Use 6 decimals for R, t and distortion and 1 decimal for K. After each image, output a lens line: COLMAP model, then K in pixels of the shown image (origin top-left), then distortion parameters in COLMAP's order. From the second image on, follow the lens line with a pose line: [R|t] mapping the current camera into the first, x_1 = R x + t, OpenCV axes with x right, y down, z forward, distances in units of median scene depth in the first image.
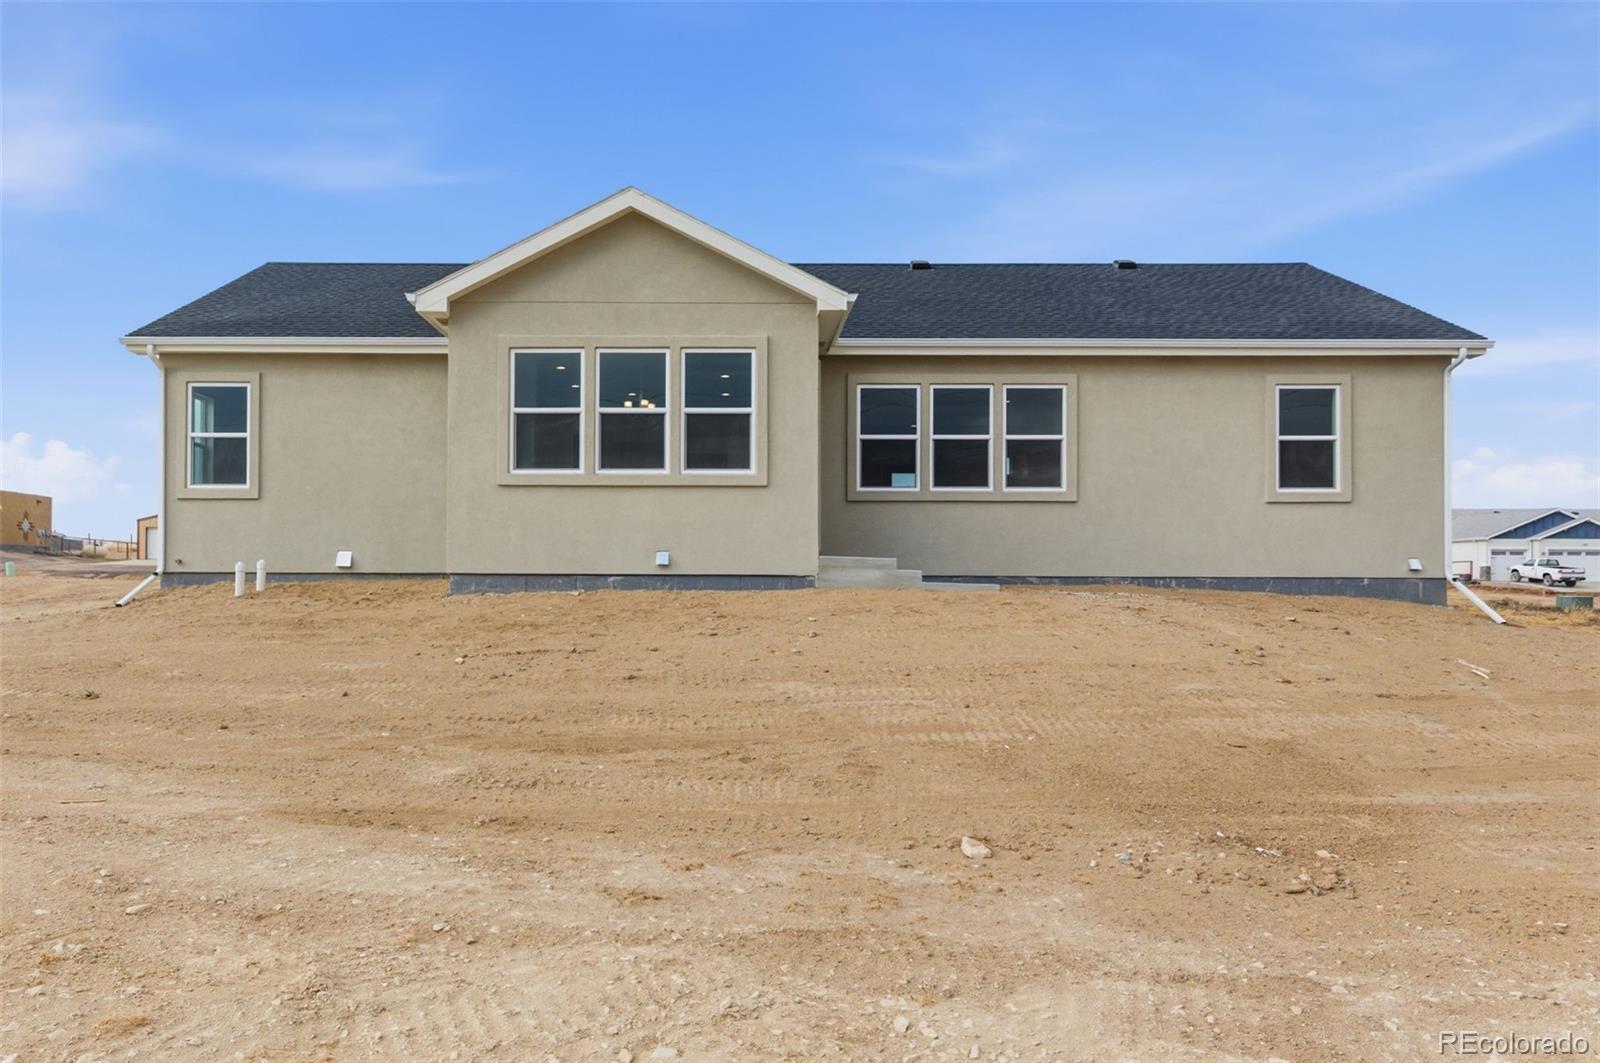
lens RADIAL K [[650.4, 0, 799.9], [0, 650.4, 503.0], [0, 0, 1]] dist [-0.000323, 0.000019]
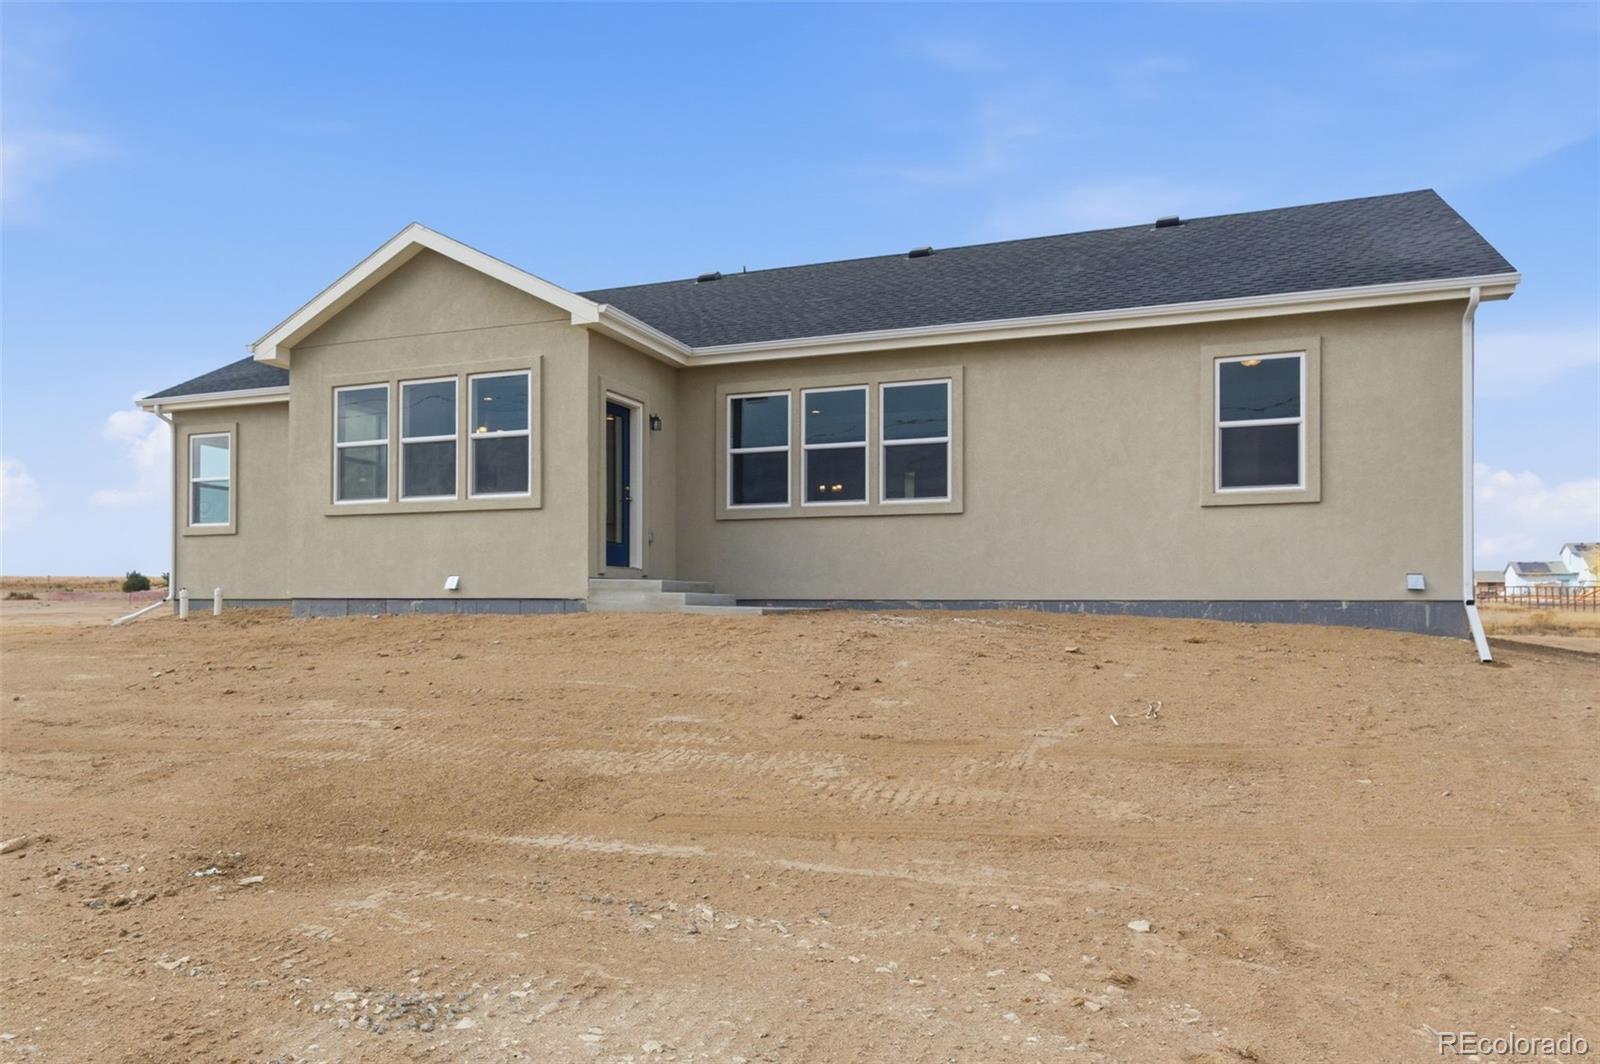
lens RADIAL K [[702.3, 0, 792.7], [0, 702.3, 526.3], [0, 0, 1]] dist [-0.003137, -0.000286]
pose [[0.971291, -0.027998, -0.236242, 0.436984], [0.028254, 0.999598, -0.002302, 0.011256], [0.236211, -0.004439, 0.971692, 0.045217]]
